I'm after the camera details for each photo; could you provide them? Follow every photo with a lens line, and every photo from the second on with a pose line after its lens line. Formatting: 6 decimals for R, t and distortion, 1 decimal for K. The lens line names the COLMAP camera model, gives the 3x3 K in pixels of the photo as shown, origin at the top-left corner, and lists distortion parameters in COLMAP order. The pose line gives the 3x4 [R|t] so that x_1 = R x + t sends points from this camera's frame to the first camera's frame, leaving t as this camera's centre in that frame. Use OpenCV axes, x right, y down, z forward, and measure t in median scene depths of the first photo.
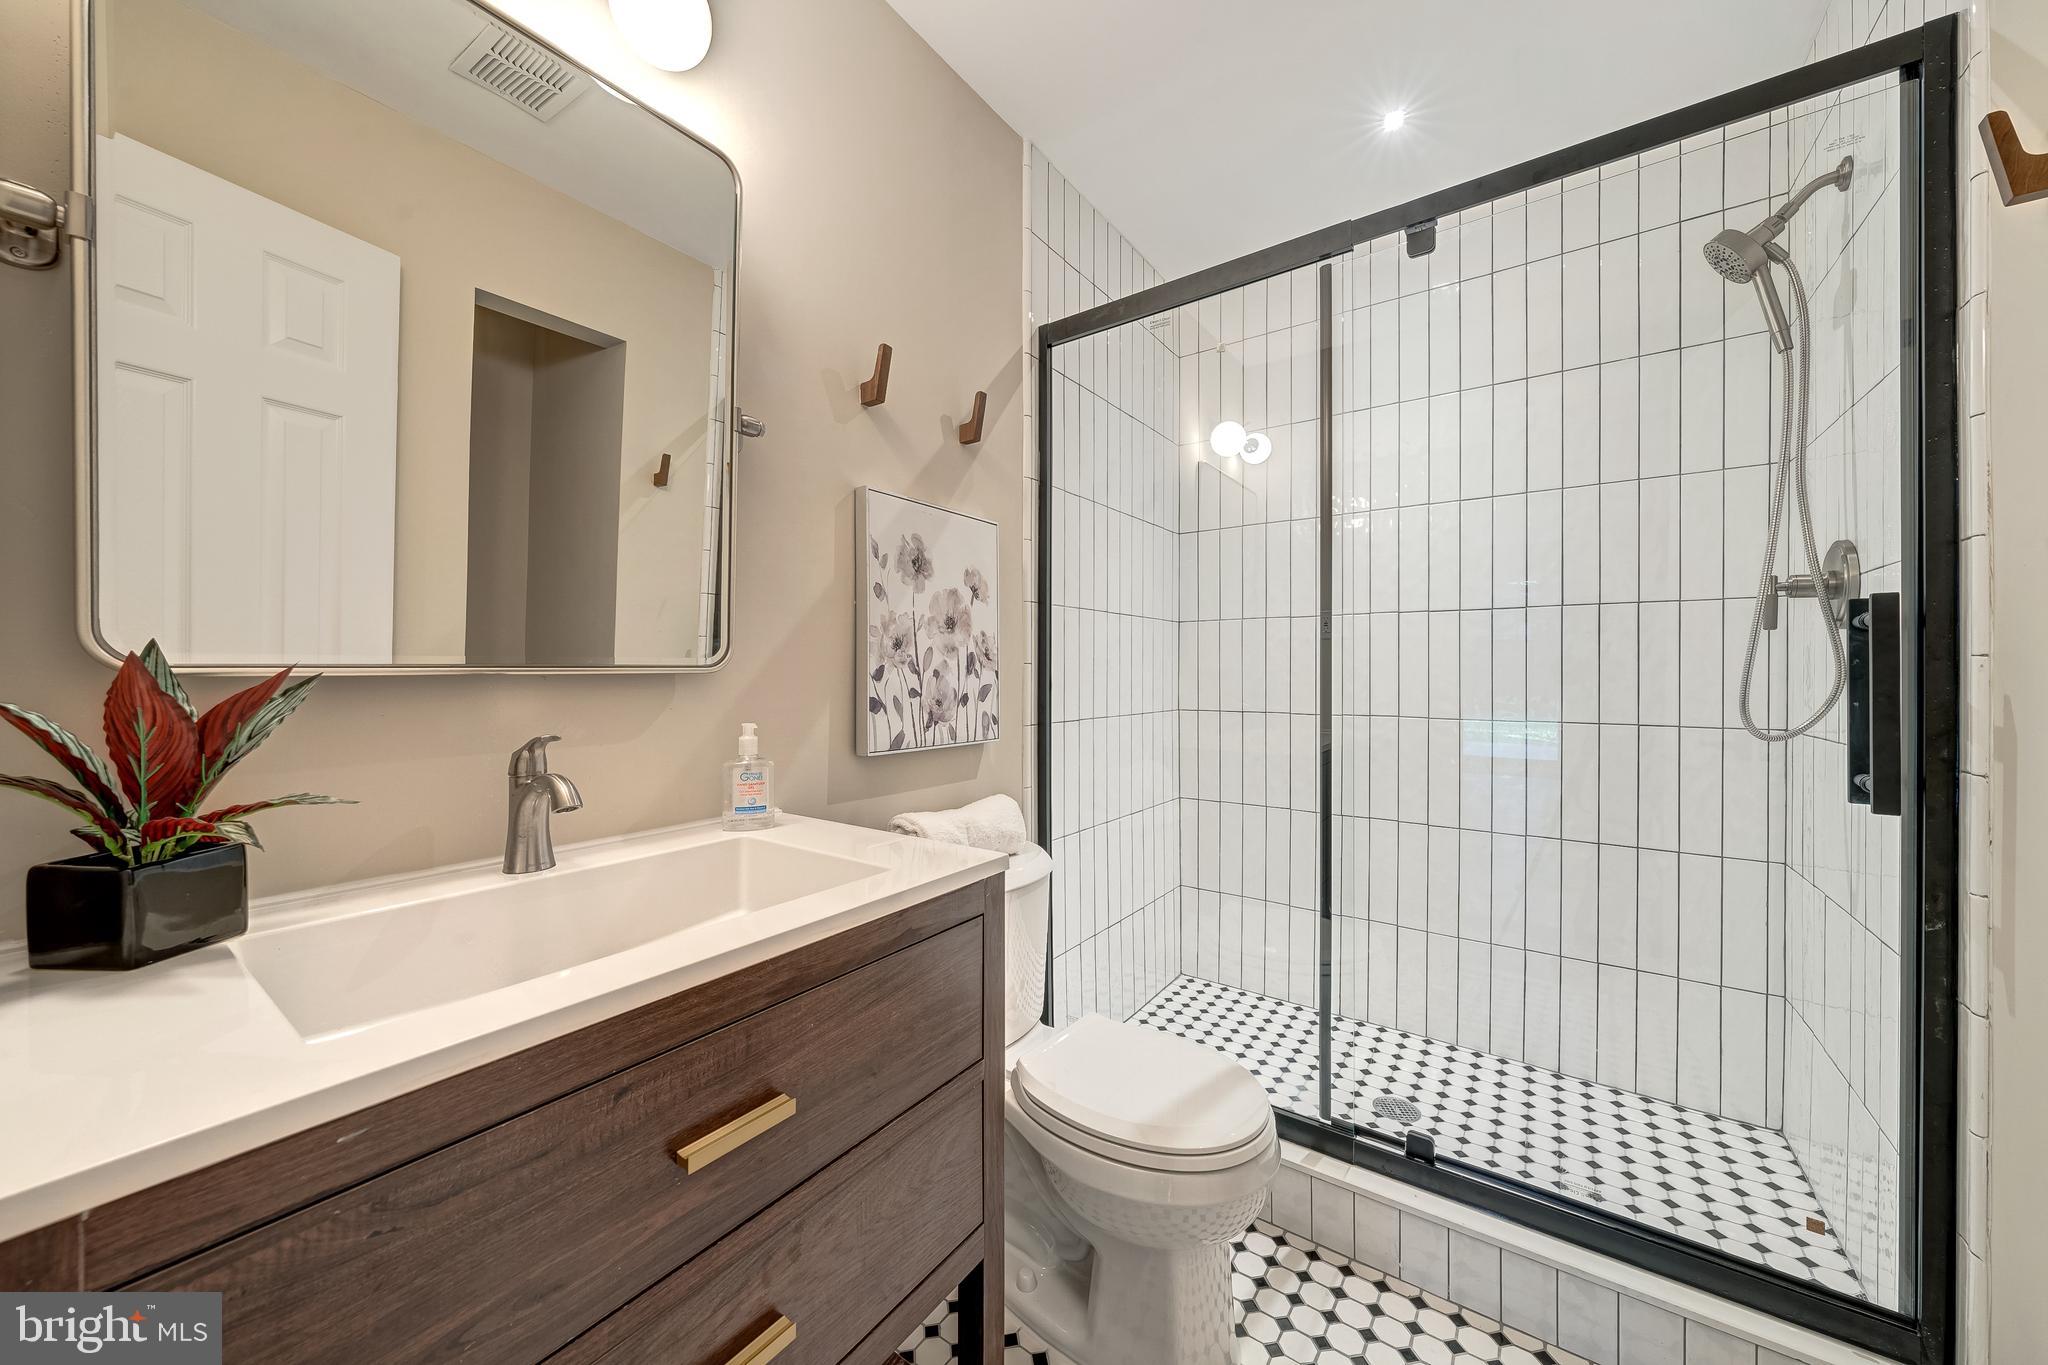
lens RADIAL K [[723.4, 0, 1027.3], [0, 723.4, 685.5], [0, 0, 1]] dist [-0.000469, -0.000084]
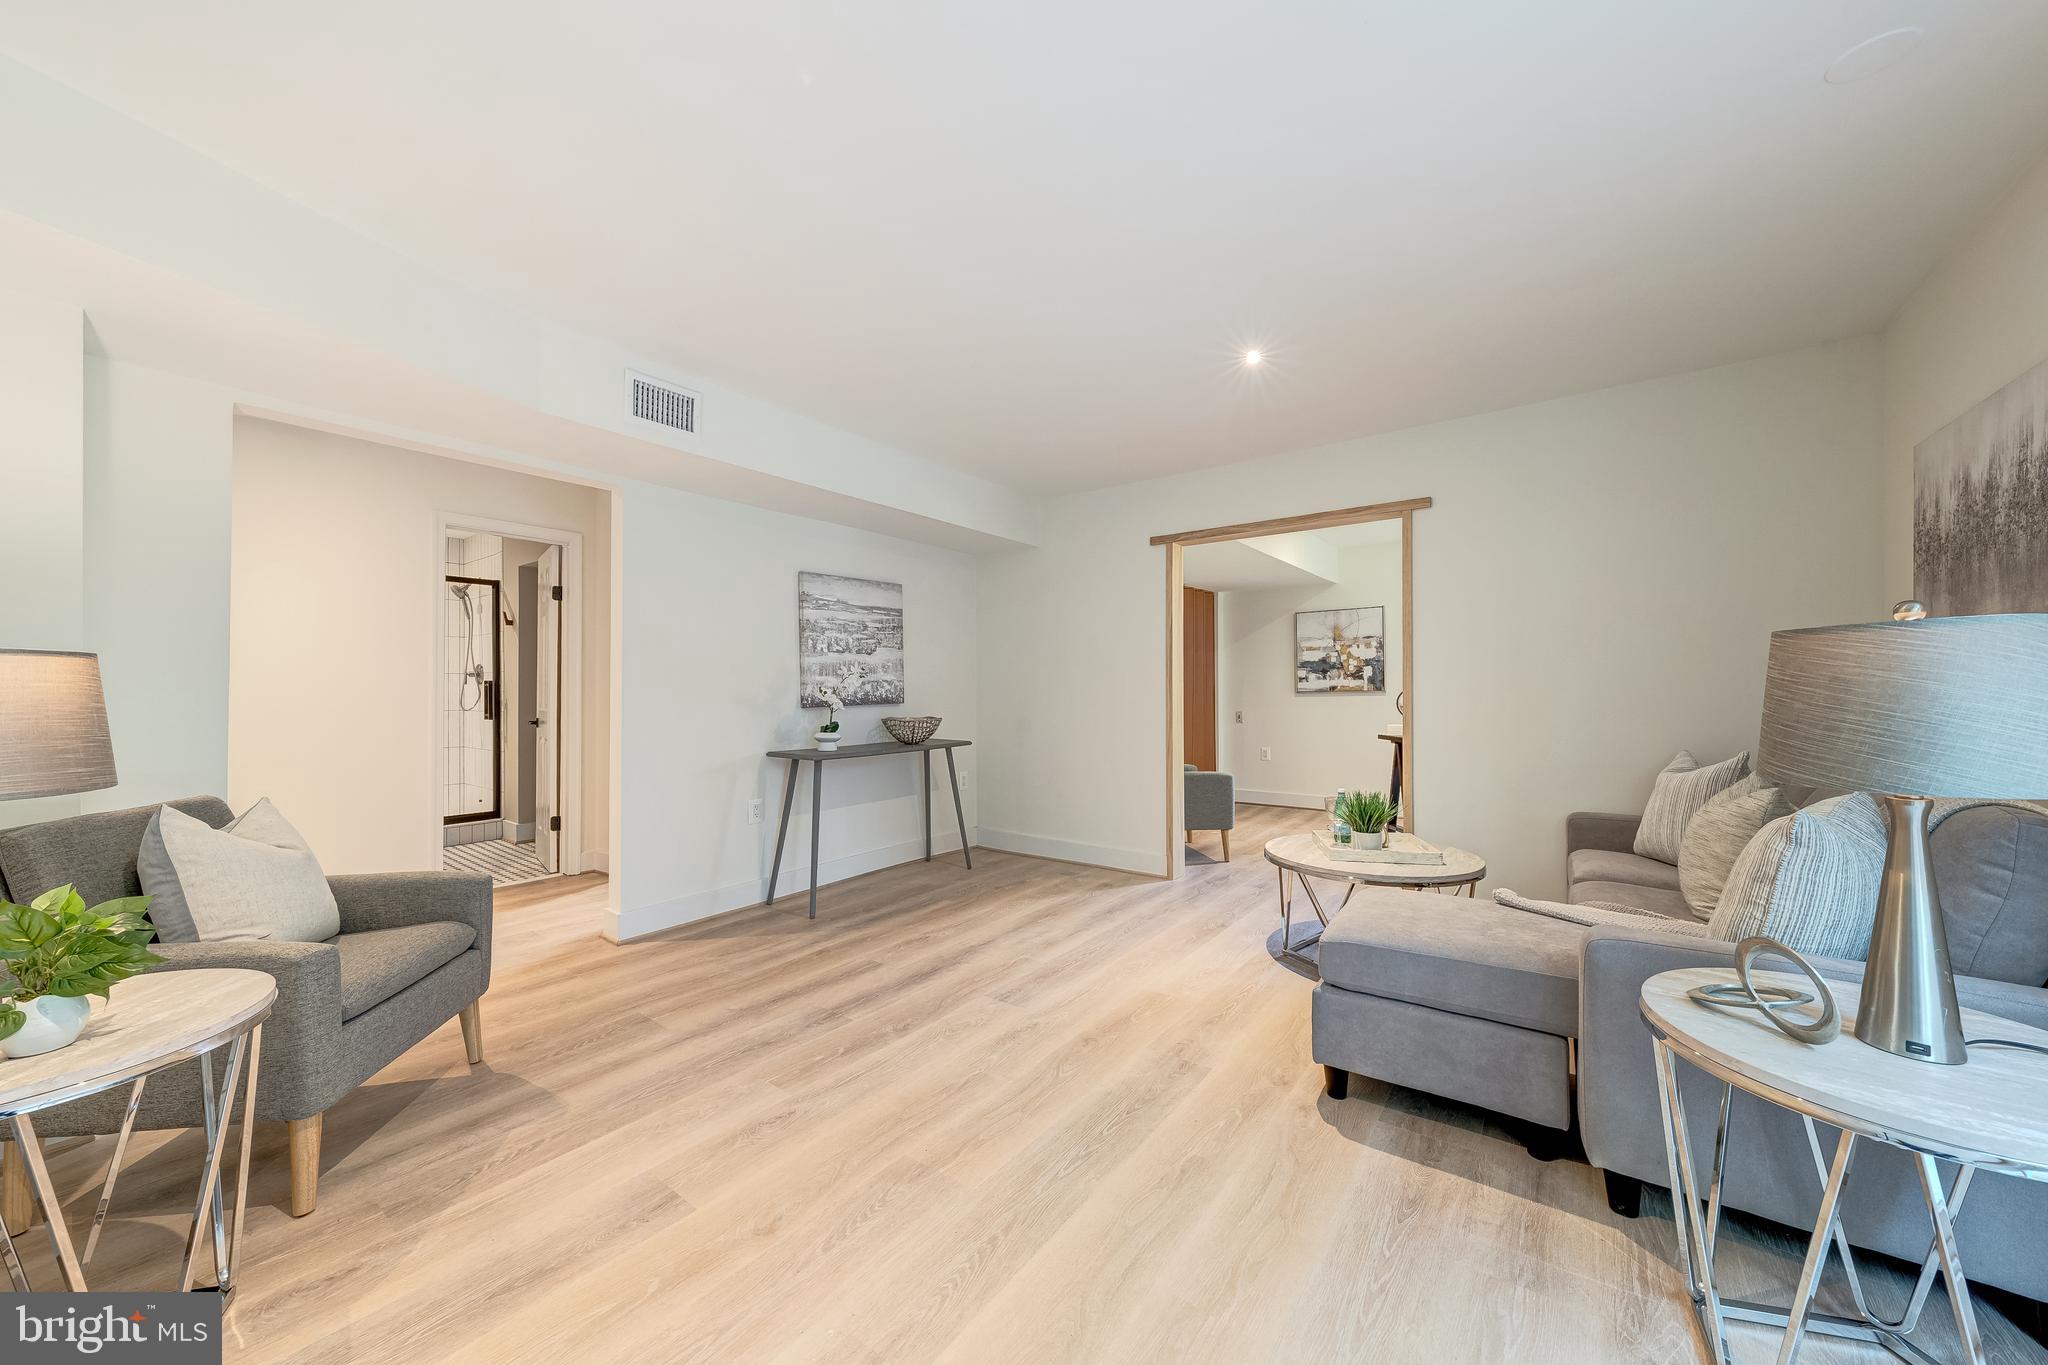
lens RADIAL K [[723.4, 0, 1027.3], [0, 723.4, 685.5], [0, 0, 1]] dist [-0.000469, -0.000084]
pose [[0.021465, 0.012182, 0.999695, -3.265976], [0.014394, 0.999818, -0.012492, 0.031966], [-0.999666, 0.014658, 0.021286, -2.475799]]
